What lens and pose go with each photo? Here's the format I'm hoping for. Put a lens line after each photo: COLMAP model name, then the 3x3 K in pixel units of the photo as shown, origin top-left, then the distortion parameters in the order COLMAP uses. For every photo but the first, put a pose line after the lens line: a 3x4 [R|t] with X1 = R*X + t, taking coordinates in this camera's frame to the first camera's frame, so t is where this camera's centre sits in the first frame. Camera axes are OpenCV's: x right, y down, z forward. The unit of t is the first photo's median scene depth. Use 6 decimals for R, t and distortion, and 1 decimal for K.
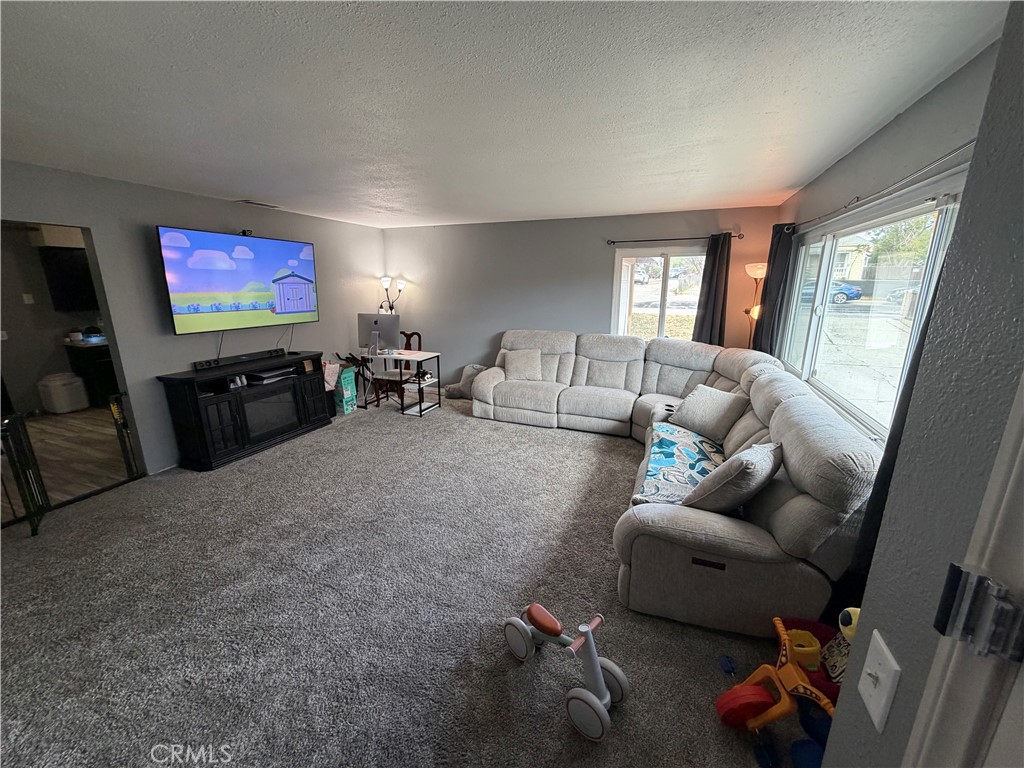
lens RADIAL K [[408.0, 0, 507.1], [0, 408.0, 383.9], [0, 0, 1]] dist [0.000476, 0.000513]
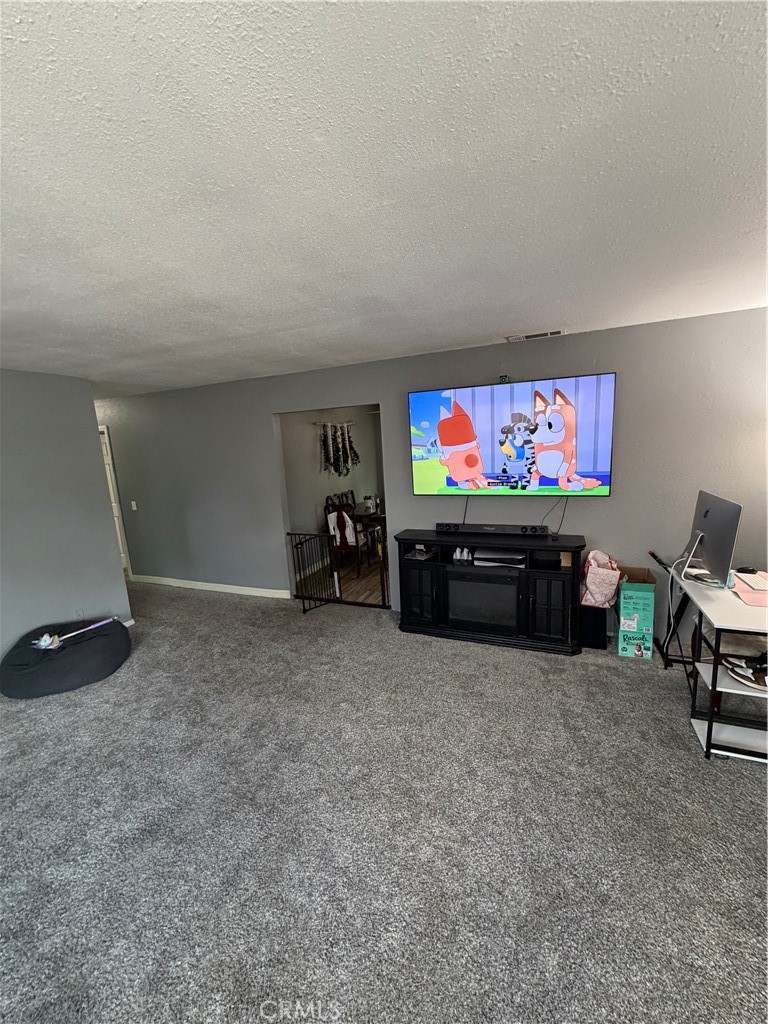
lens RADIAL K [[408.0, 0, 383.1], [0, 408.0, 510.2], [0, 0, 1]] dist [0.000476, 0.000513]
pose [[-0.005156, 0.170387, -0.985364, 0.165540], [-0.183160, 0.968546, 0.168437, -0.183259], [0.983070, 0.181348, 0.026214, 0.681150]]
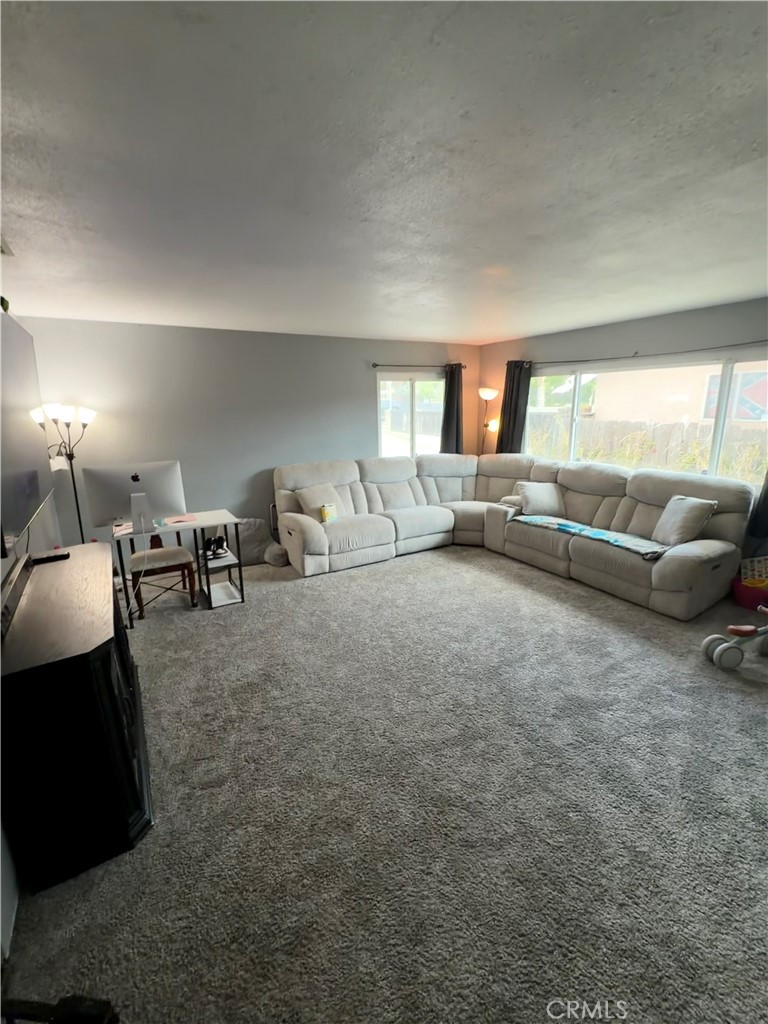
lens RADIAL K [[451.3, 0, 381.8], [0, 451.3, 512.2], [0, 0, 1]] dist [0.000337, -0.000184]
pose [[0.598314, -0.197395, 0.776566, -0.691651], [0.211183, 0.973760, 0.084811, -0.090390], [-0.772931, 0.113254, 0.624301, 0.350436]]
